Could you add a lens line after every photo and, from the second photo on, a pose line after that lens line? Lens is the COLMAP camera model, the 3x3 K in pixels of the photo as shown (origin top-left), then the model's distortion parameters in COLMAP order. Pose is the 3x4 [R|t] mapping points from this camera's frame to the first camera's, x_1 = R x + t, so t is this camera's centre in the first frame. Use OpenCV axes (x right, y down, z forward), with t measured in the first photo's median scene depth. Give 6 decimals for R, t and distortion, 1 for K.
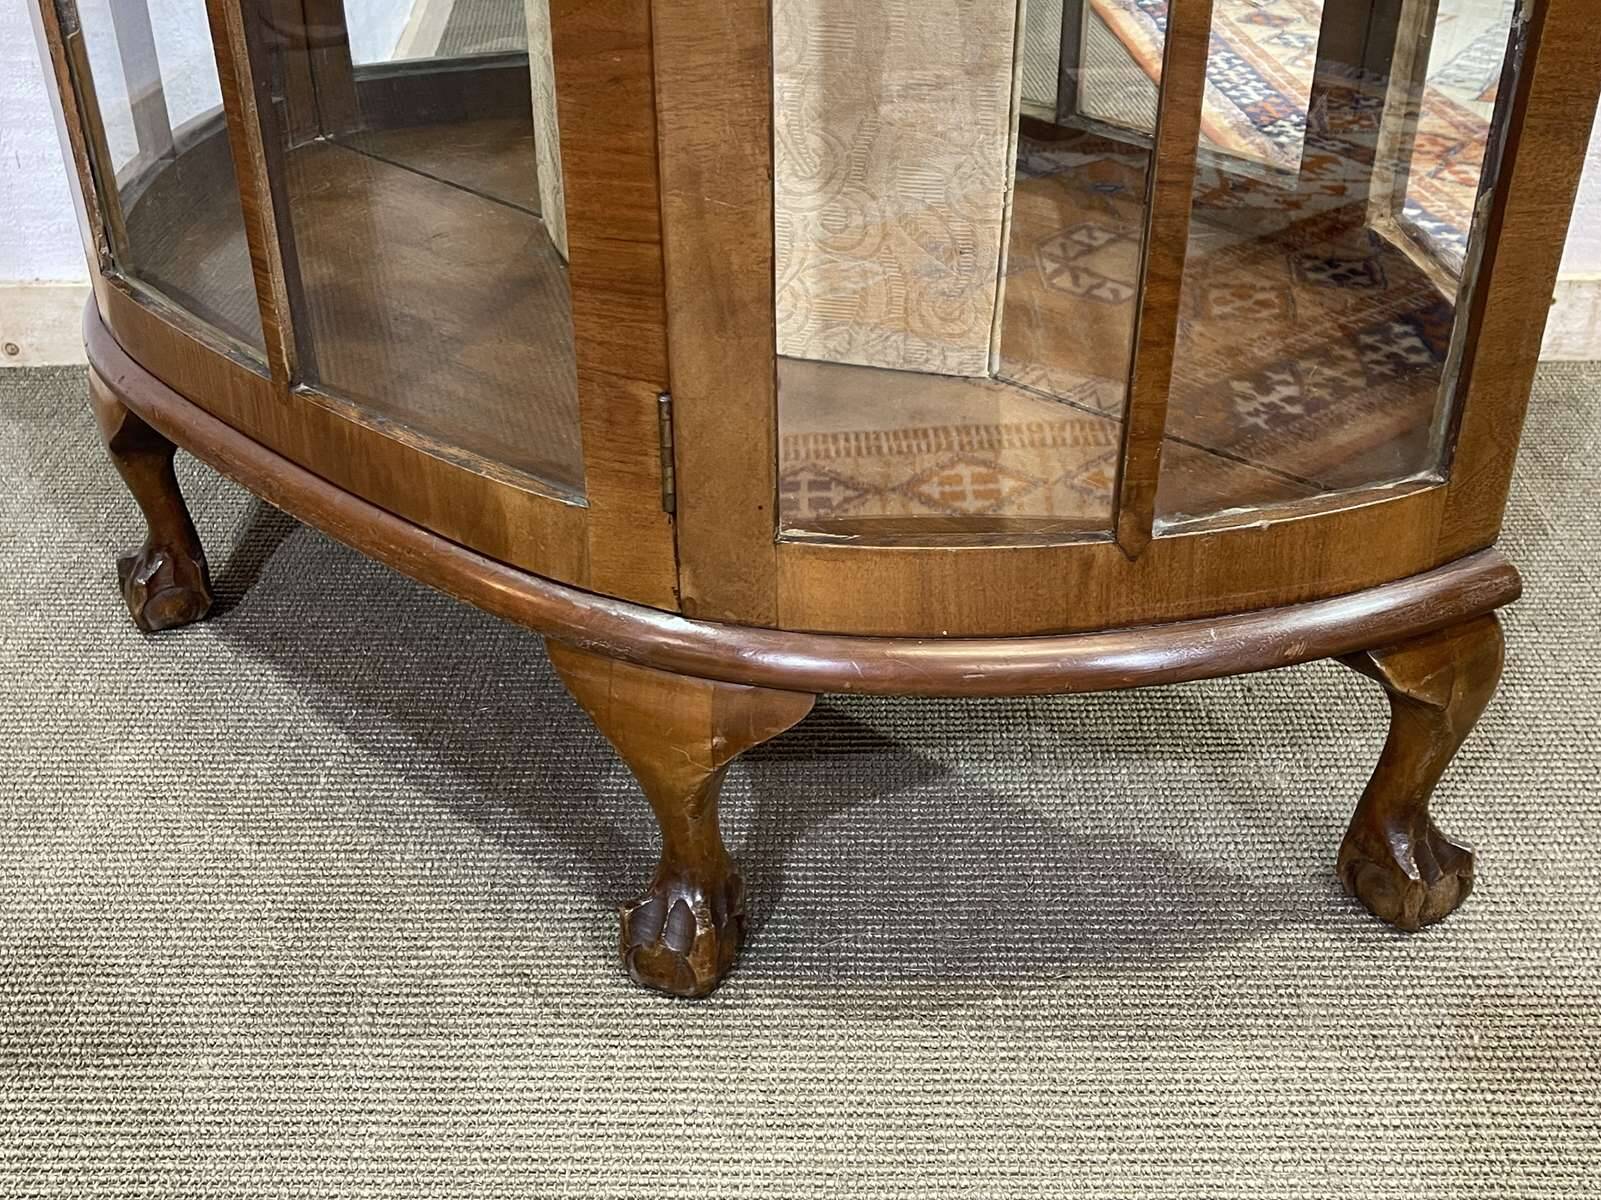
lens RADIAL K [[1826.4, 0, 800.5], [0, 1826.4, 600.0], [0, 0, 1]] dist [0.090430, -0.199802]
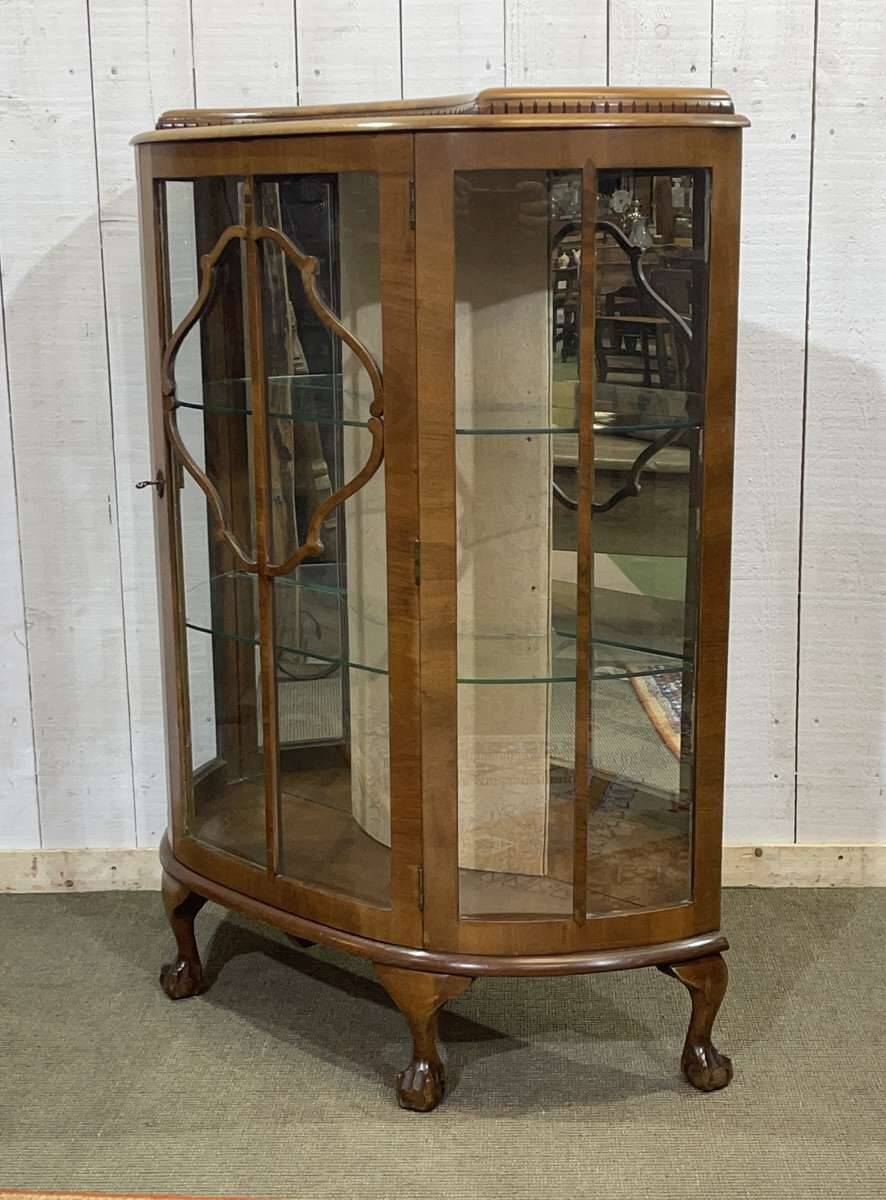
lens RADIAL K [[1790.7, 0, 479.9], [0, 1790.7, 594.1], [0, 0, 1]] dist [0.076919, -0.096203]
pose [[0.999989, -0.001179, 0.004576, 0.008331], [0.002619, 0.944331, -0.328986, 0.362308], [-0.003934, 0.328994, 0.944324, -1.621248]]
